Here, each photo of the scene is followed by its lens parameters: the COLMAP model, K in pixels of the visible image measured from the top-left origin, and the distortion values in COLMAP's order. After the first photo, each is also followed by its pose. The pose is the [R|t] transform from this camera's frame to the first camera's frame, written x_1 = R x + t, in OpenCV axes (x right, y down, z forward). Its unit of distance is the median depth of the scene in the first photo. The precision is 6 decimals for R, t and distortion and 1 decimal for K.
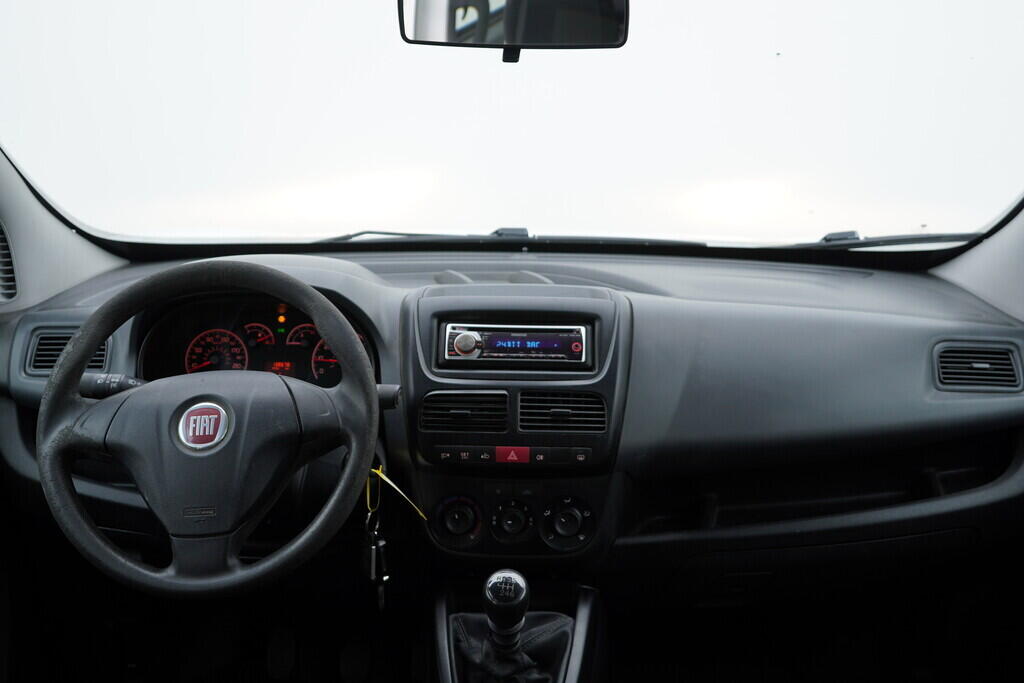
lens RADIAL K [[1048.4, 0, 512.0], [0, 1048.4, 341.5], [0, 0, 1]] dist [-0.002855, 0.012187]
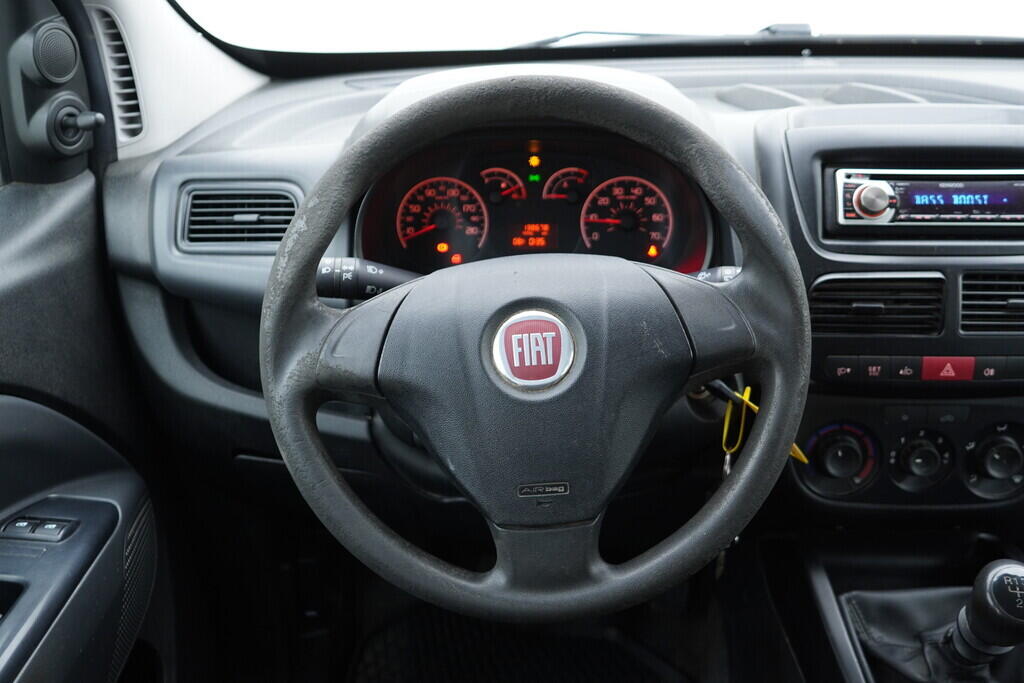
lens RADIAL K [[1048.4, 0, 512.0], [0, 1048.4, 341.5], [0, 0, 1]] dist [-0.002855, 0.012187]
pose [[0.999817, -0.017245, 0.008235, -0.274508], [0.015530, 0.984300, 0.175821, -0.029557], [-0.011138, -0.175661, 0.984388, 0.342349]]
